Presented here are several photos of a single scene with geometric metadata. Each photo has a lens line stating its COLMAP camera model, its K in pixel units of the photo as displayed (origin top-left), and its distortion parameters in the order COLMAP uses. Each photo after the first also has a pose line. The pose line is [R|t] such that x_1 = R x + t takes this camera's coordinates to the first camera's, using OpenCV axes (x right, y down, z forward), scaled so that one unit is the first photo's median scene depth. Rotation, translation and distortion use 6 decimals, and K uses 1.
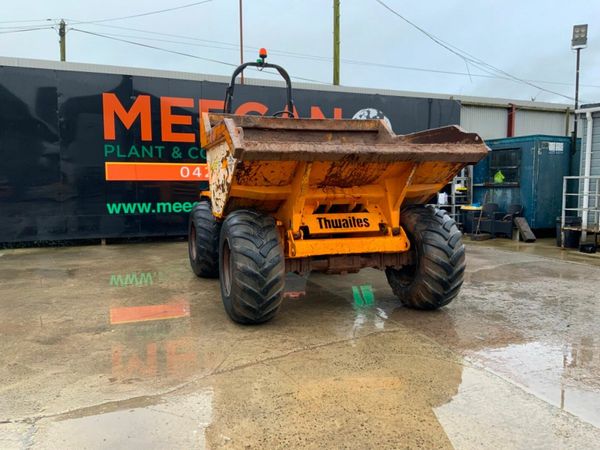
lens RADIAL K [[498.1, 0, 300.0], [0, 498.1, 225.0], [0, 0, 1]] dist [0.085777, -0.151294]
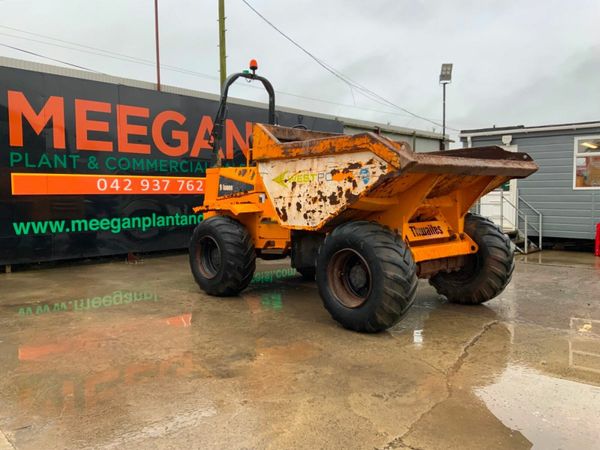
lens RADIAL K [[498.1, 0, 300.0], [0, 498.1, 225.0], [0, 0, 1]] dist [0.085777, -0.151294]
pose [[0.914958, -0.030621, 0.402385, -0.282703], [0.041761, 0.998948, -0.018939, -0.003520], [-0.401382, 0.034132, 0.915275, 0.050411]]
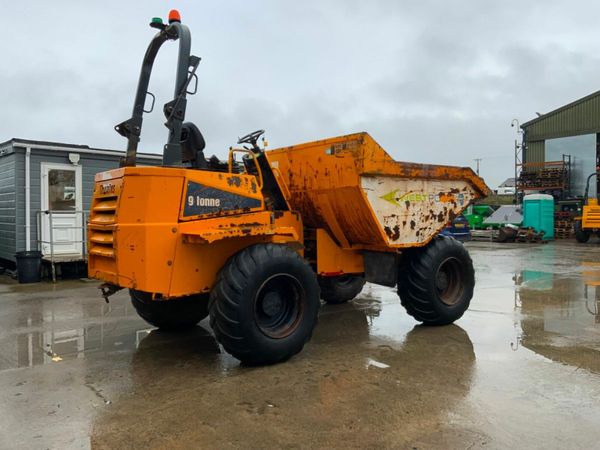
lens RADIAL K [[498.1, 0, 300.0], [0, 498.1, 225.0], [0, 0, 1]] dist [0.085777, -0.151294]
pose [[-0.317620, -0.015588, 0.948090, -0.534704], [0.086096, 0.995261, 0.045207, -0.063729], [-0.944301, 0.095985, -0.314773, 0.768500]]
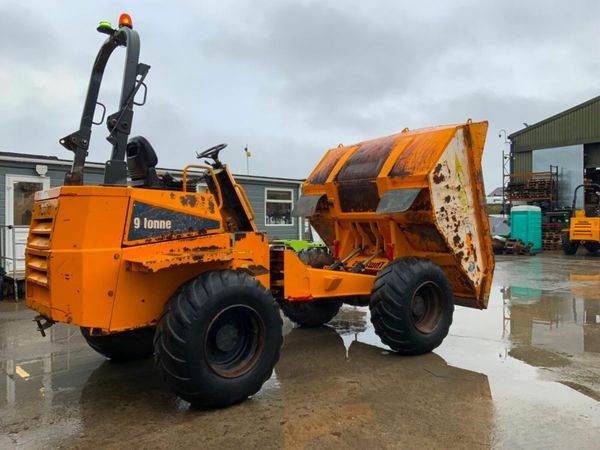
lens RADIAL K [[498.1, 0, 300.0], [0, 498.1, 225.0], [0, 0, 1]] dist [0.085777, -0.151294]
pose [[-0.334662, -0.000063, 0.942338, -0.505016], [0.083657, 0.996050, 0.029777, -0.072523], [-0.938618, 0.088799, -0.333334, 0.731536]]
